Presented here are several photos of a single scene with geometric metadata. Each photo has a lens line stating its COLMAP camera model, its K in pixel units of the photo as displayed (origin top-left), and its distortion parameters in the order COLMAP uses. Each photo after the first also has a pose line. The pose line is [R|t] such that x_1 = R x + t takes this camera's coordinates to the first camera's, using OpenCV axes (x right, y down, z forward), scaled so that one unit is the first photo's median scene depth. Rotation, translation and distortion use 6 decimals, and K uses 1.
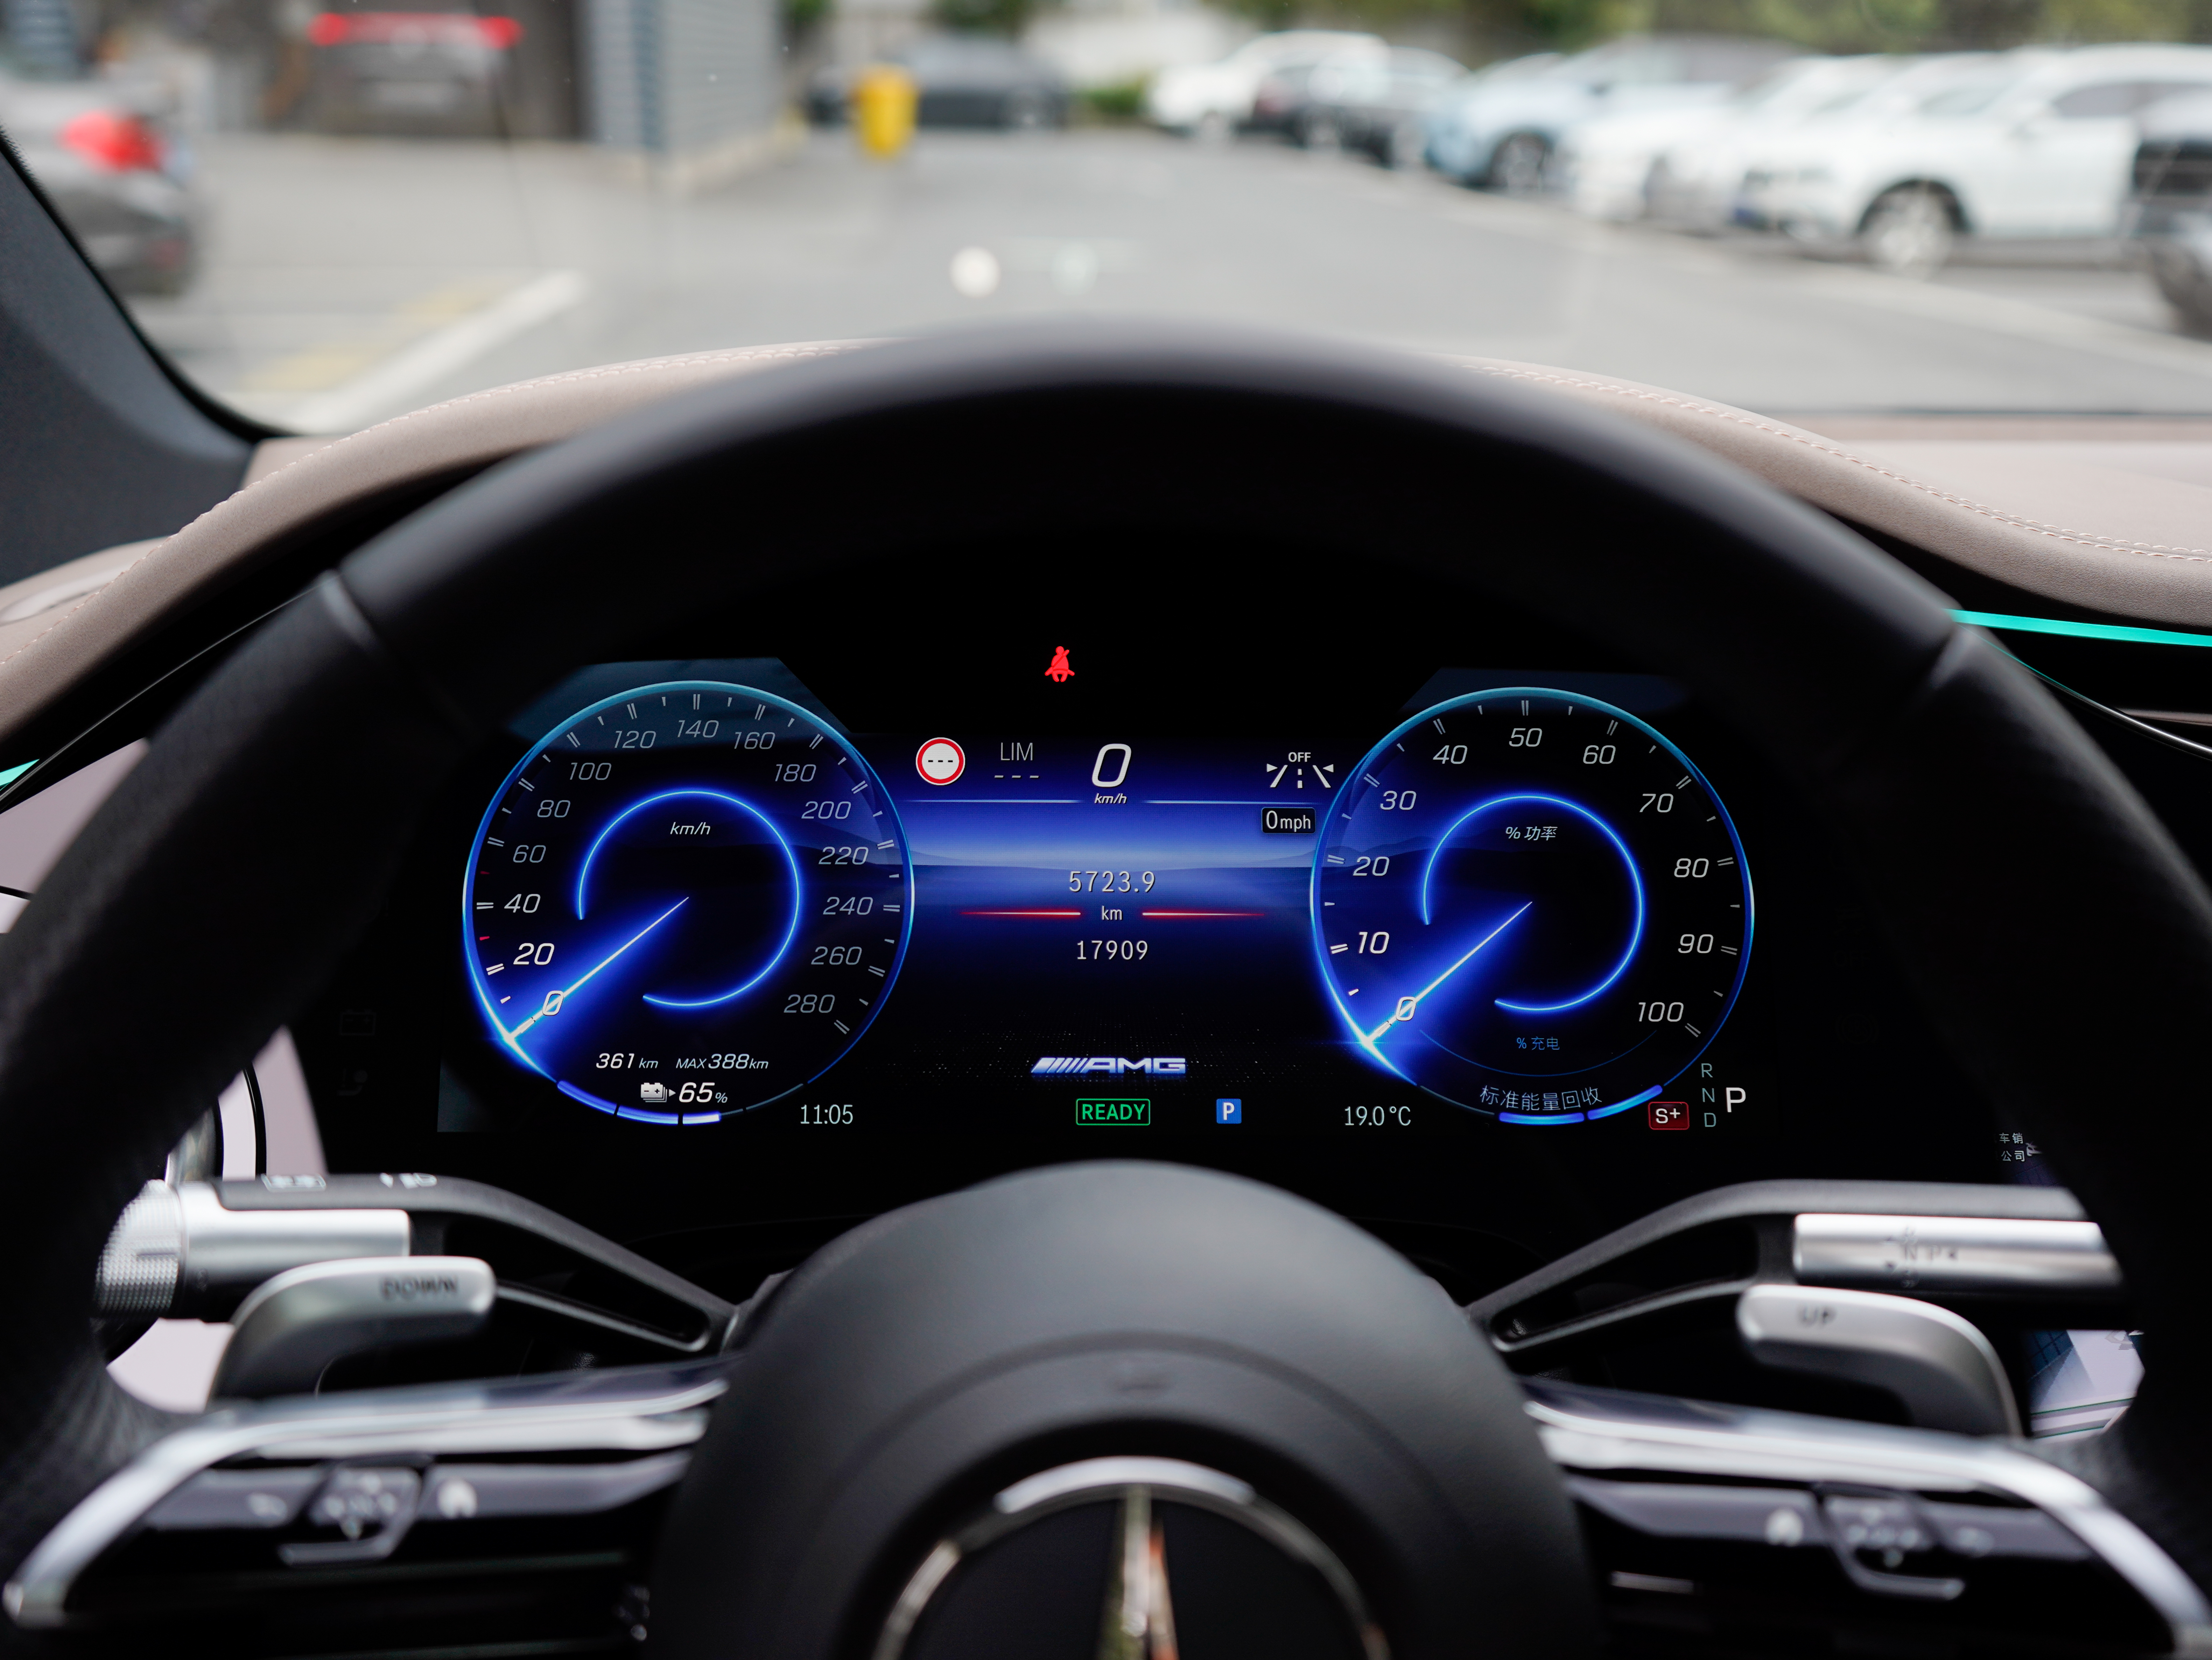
lens RADIAL K [[2494.2, 0, 1099.7], [0, 2494.2, 836.6], [0, 0, 1]] dist [0.012021, 0.000000]
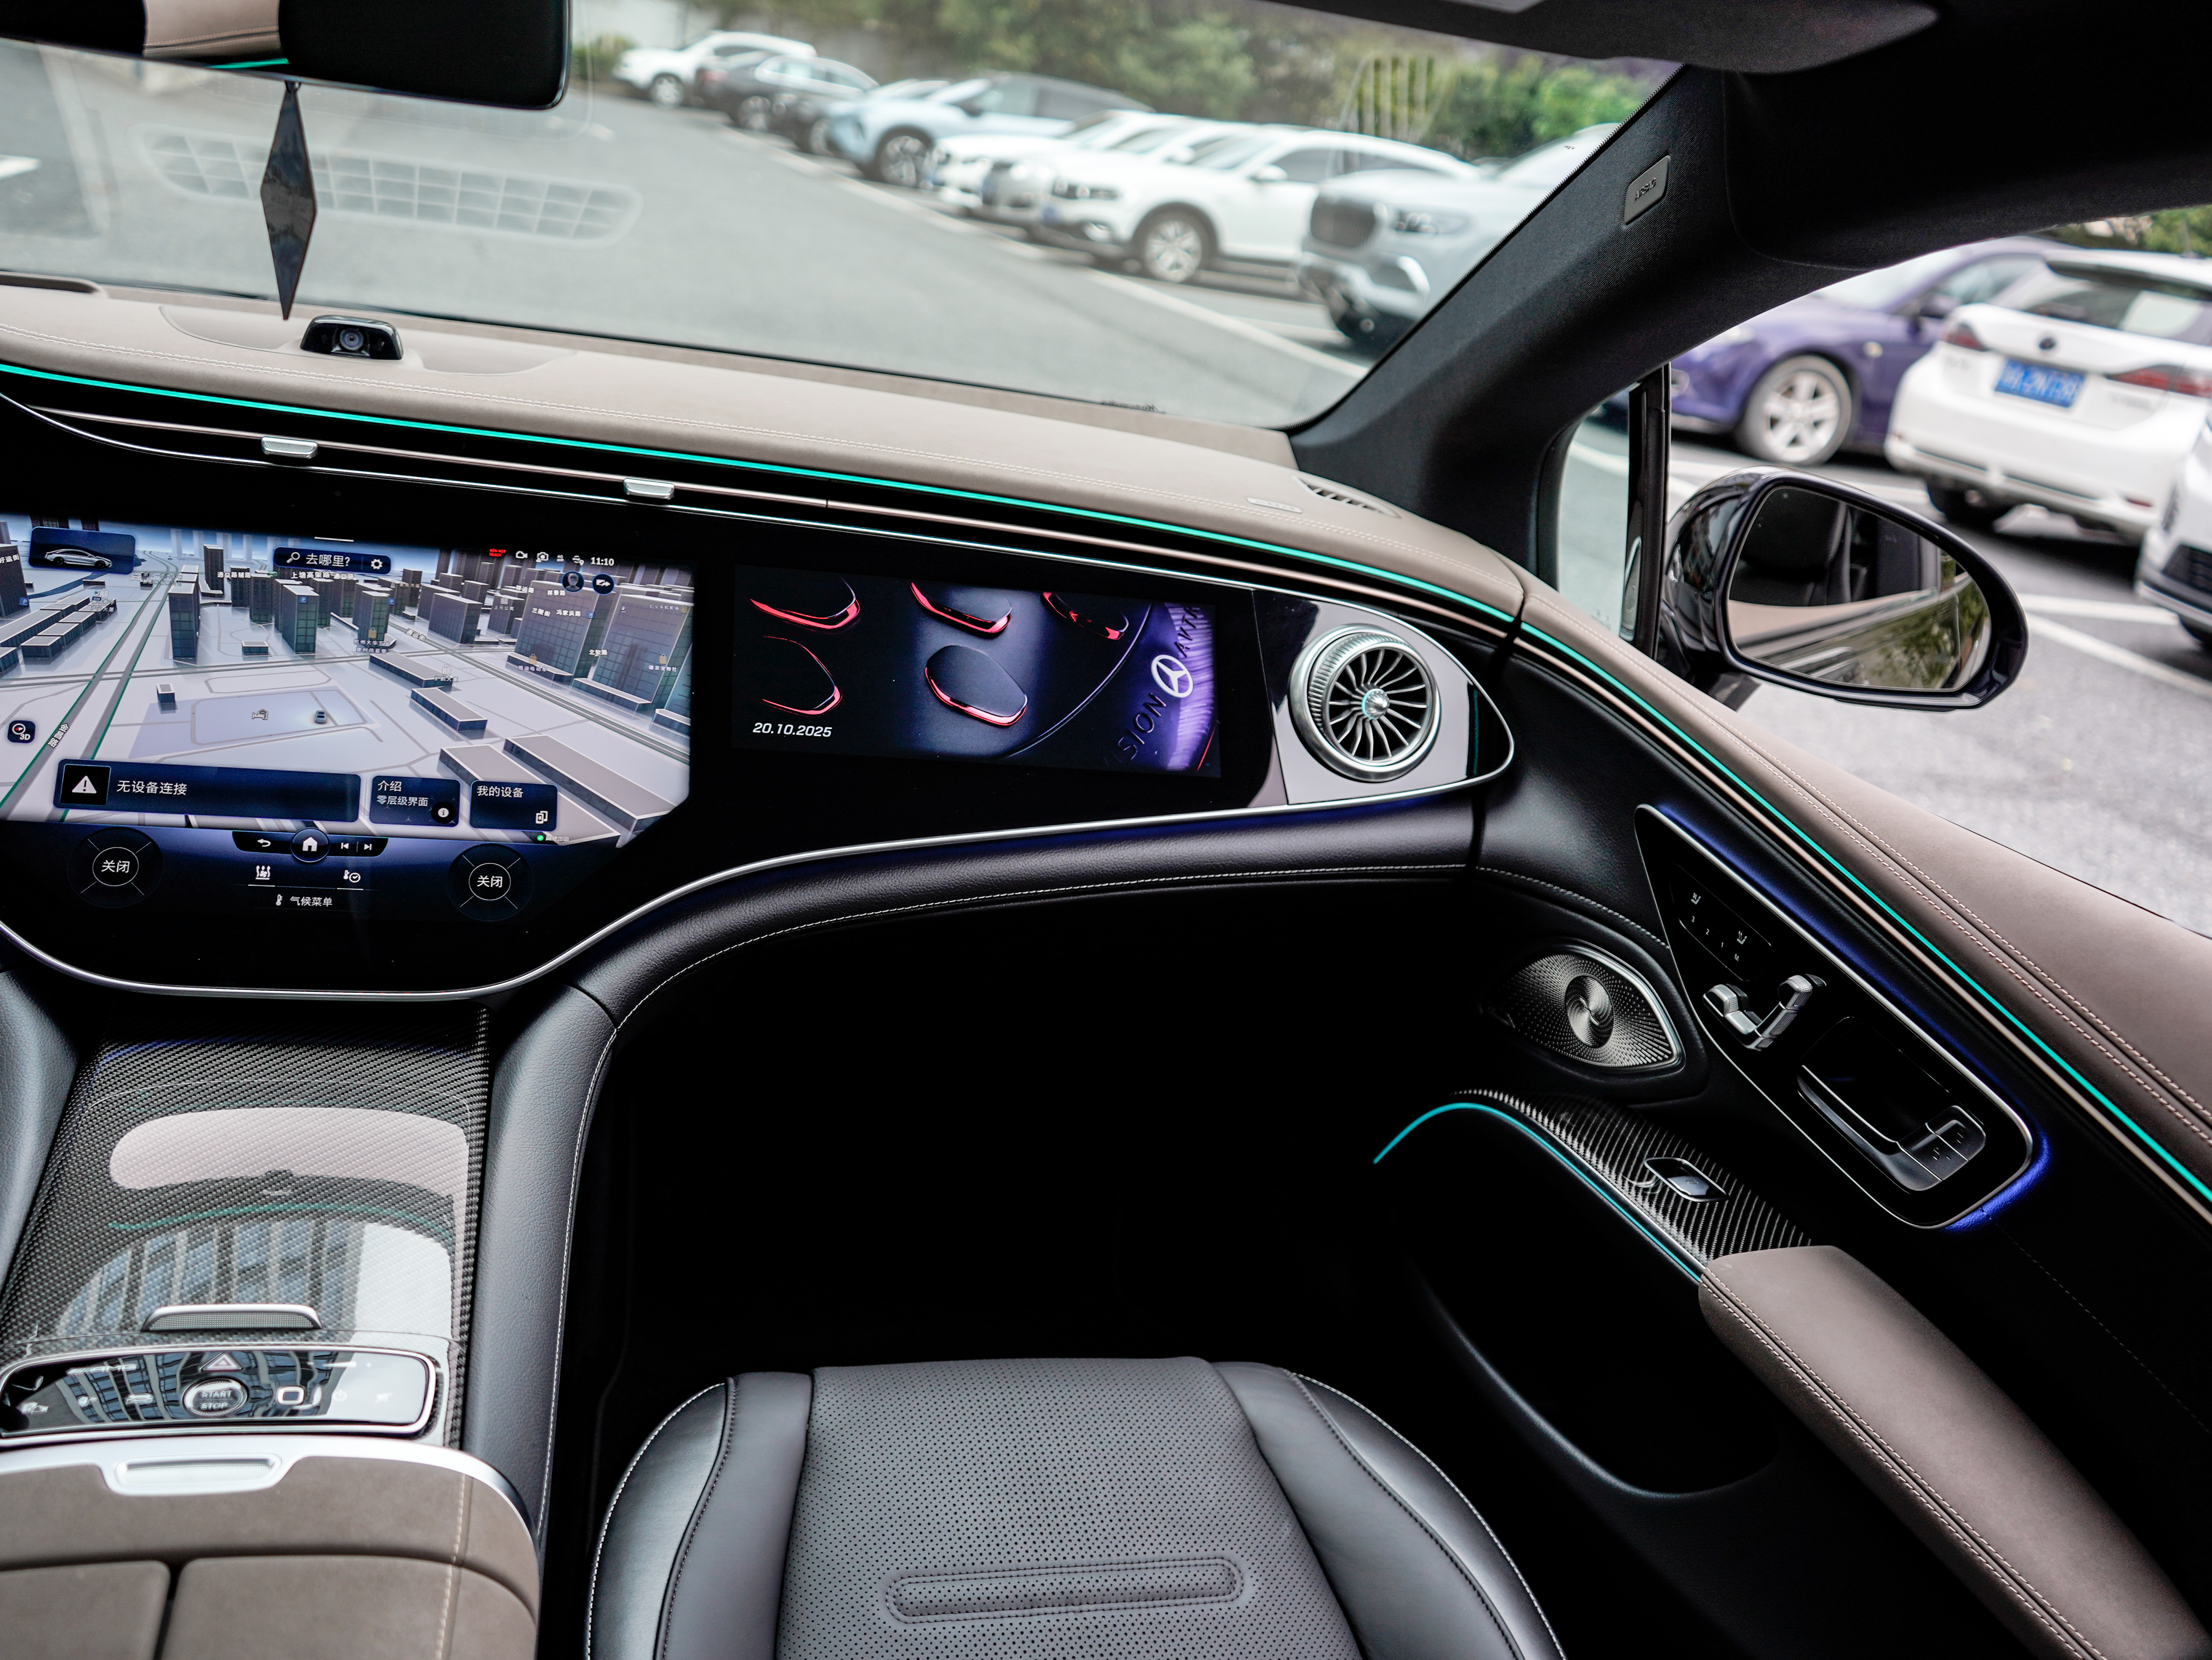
lens RADIAL K [[2059.7, 0, 1108.2], [0, 2059.7, 825.6], [0, 0, 1]] dist [-0.006949, 0.000000]
pose [[0.965818, 0.042228, 0.255758, 0.933099], [-0.056315, 0.997258, 0.048005, 0.196207], [-0.253030, -0.060767, 0.965548, -1.160021]]
